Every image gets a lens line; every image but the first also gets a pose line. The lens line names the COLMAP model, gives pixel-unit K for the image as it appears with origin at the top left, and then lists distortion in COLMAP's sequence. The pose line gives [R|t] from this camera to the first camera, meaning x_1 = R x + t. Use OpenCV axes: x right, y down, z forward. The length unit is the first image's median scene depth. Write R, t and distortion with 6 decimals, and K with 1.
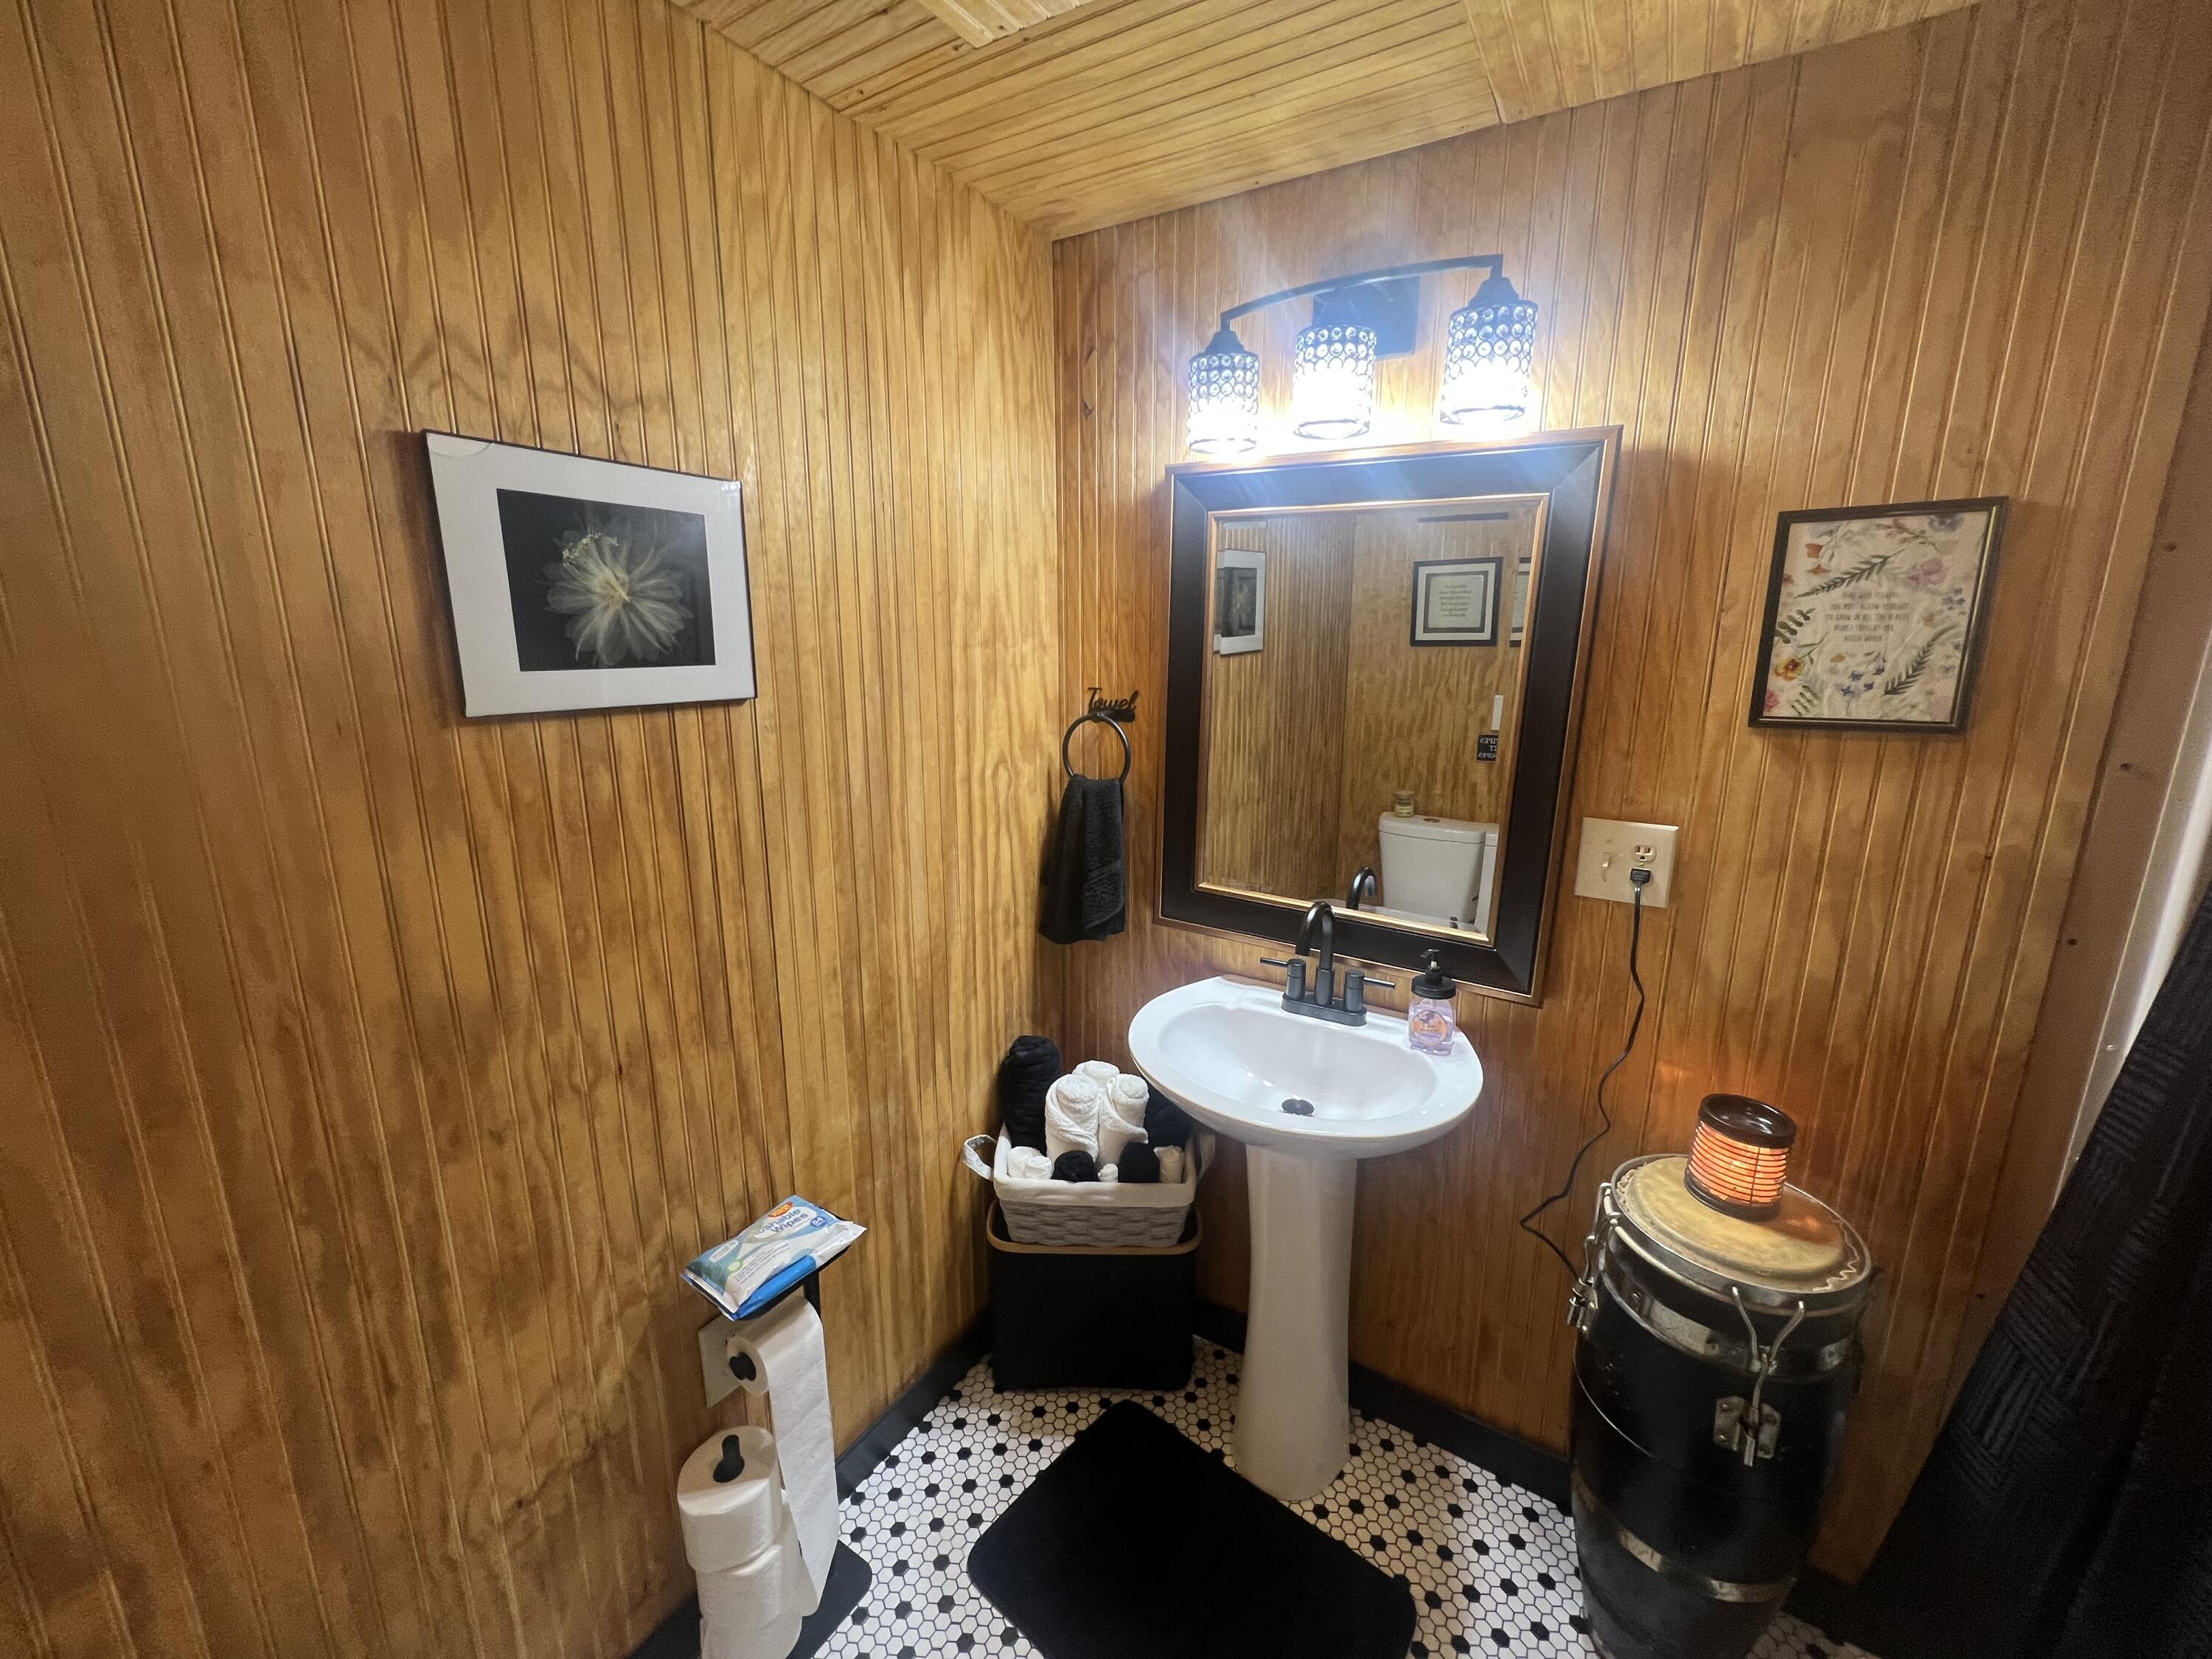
lens RADIAL K [[891.9, 0, 1094.6], [0, 891.9, 813.2], [0, 0, 1]] dist [-0.002783, 0.000747]
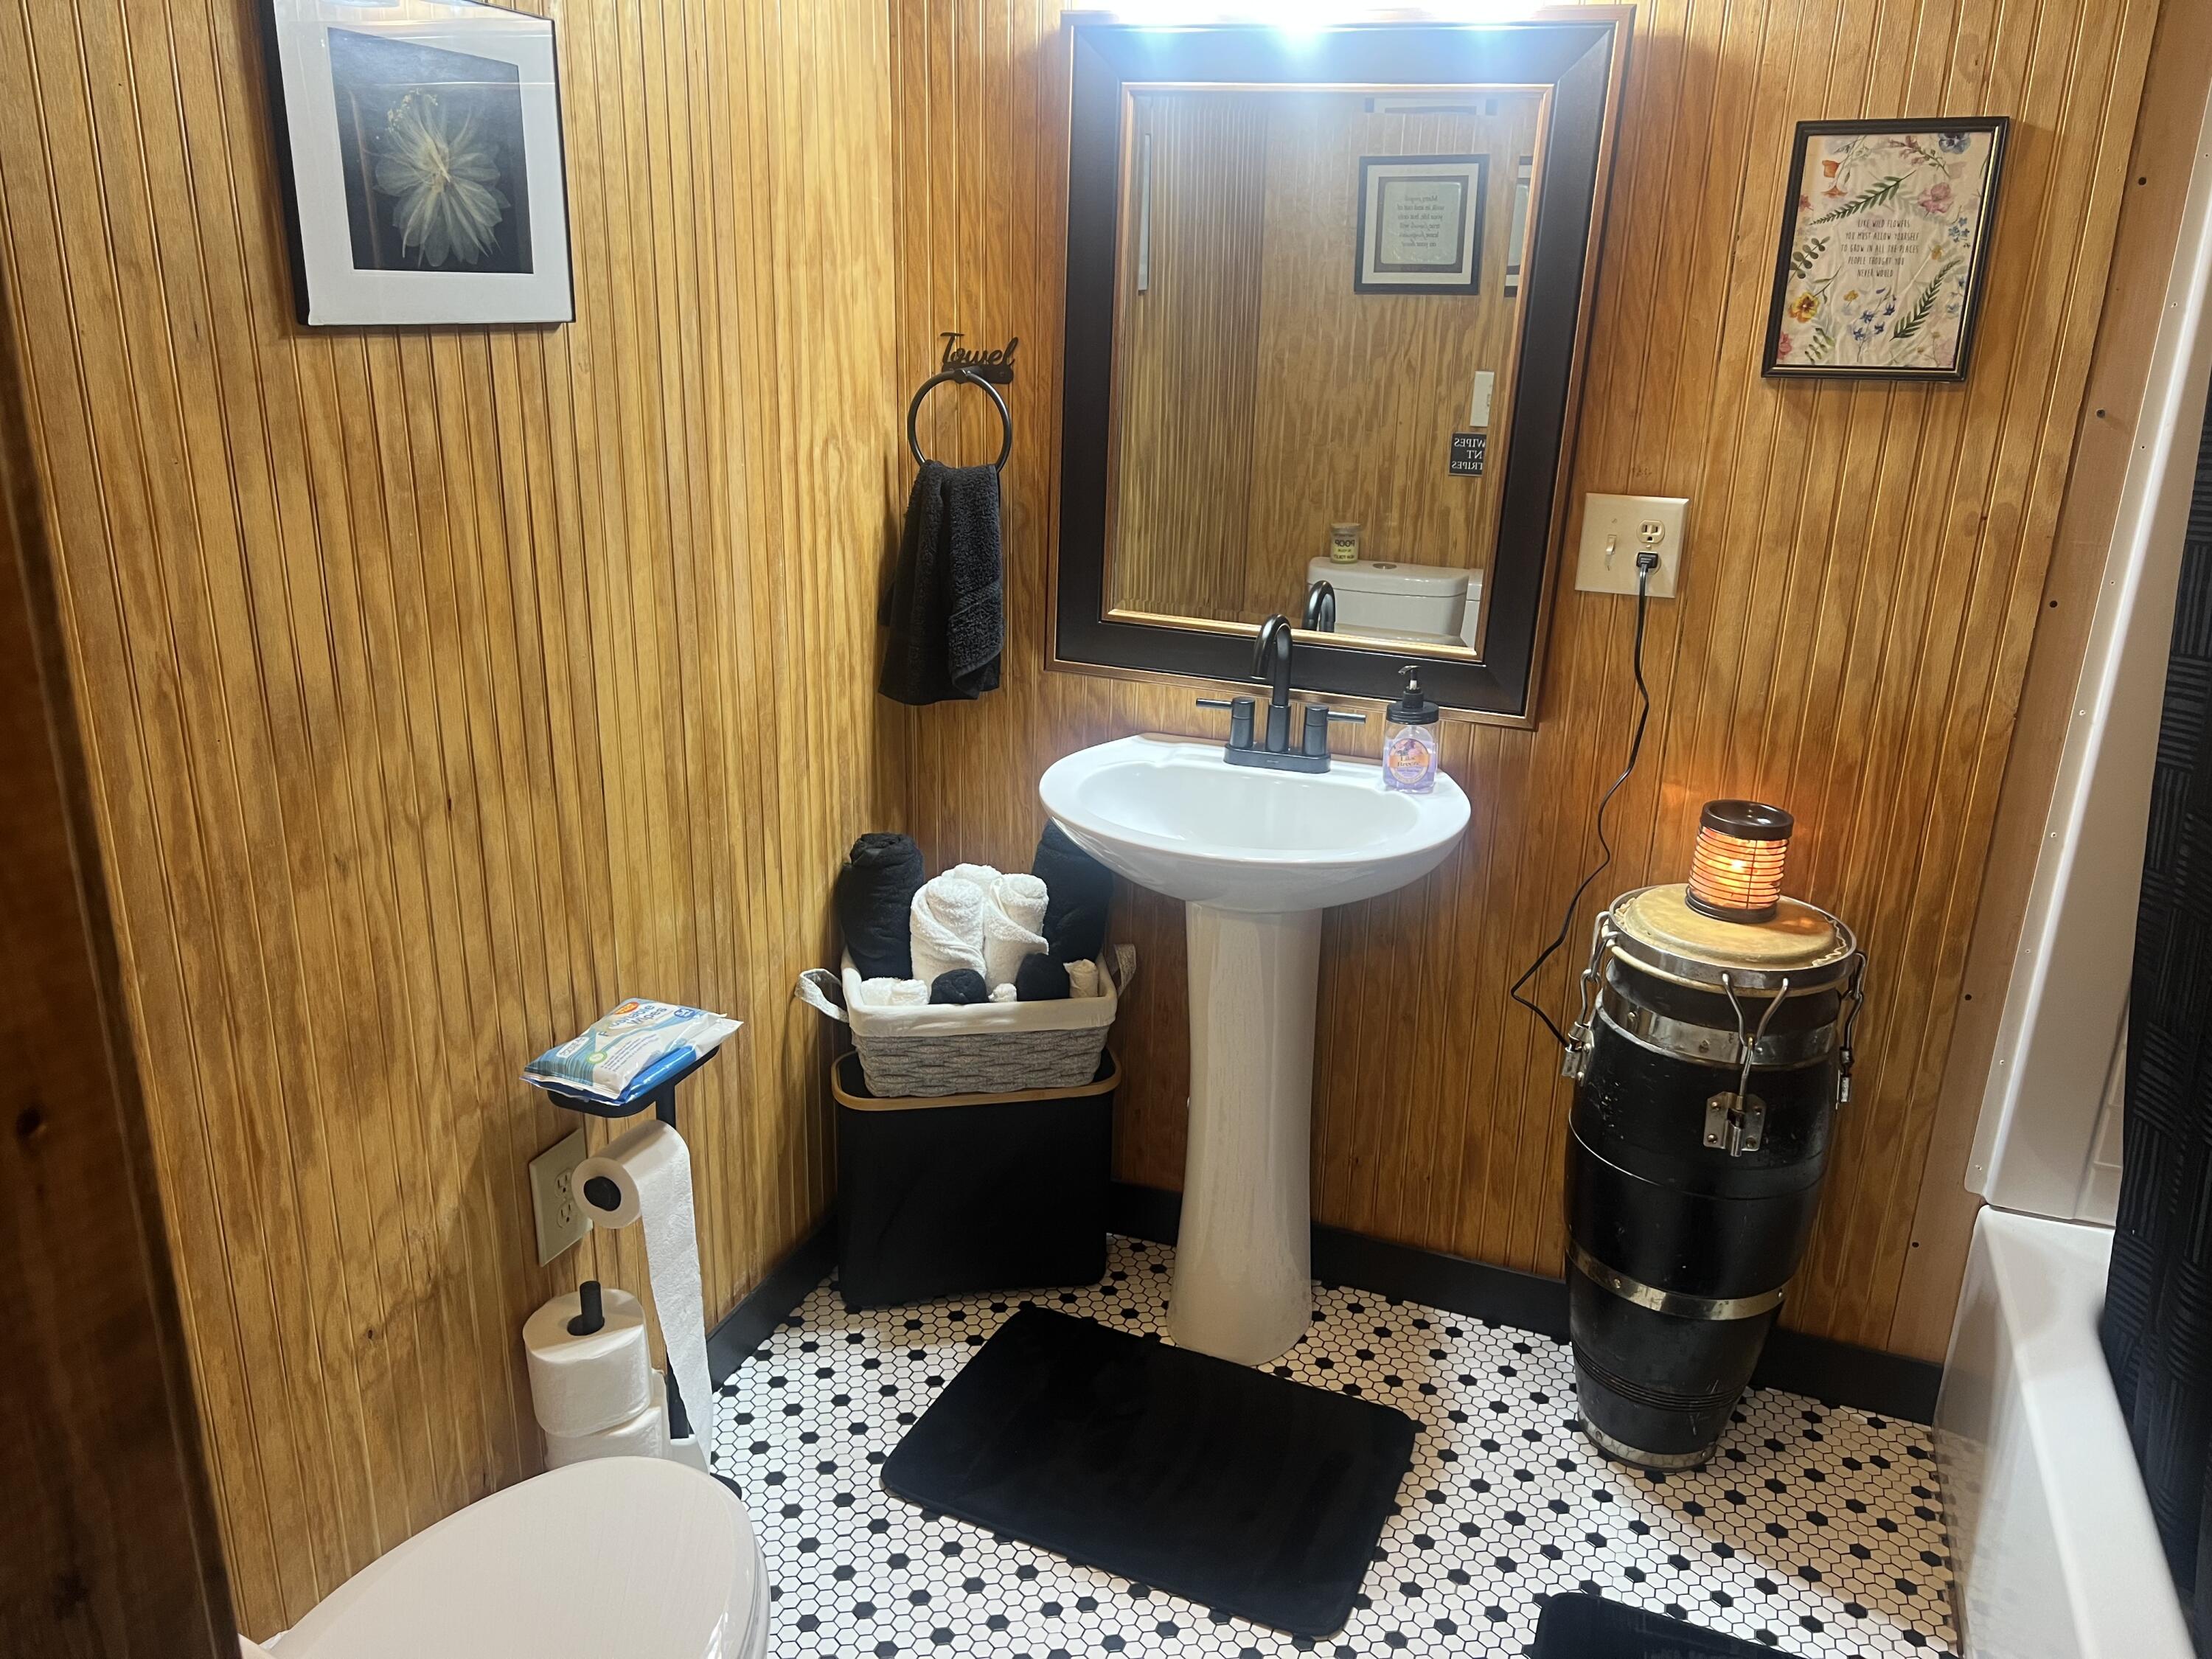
lens RADIAL K [[1724.4, 0, 1102.1], [0, 1724.4, 834.7], [0, 0, 1]] dist [0.052775, -0.066983]
pose [[0.975842, -0.044661, 0.213864, -0.267083], [0.020645, 0.993353, 0.113239, 0.136383], [-0.217500, -0.106088, 0.970278, -0.534543]]
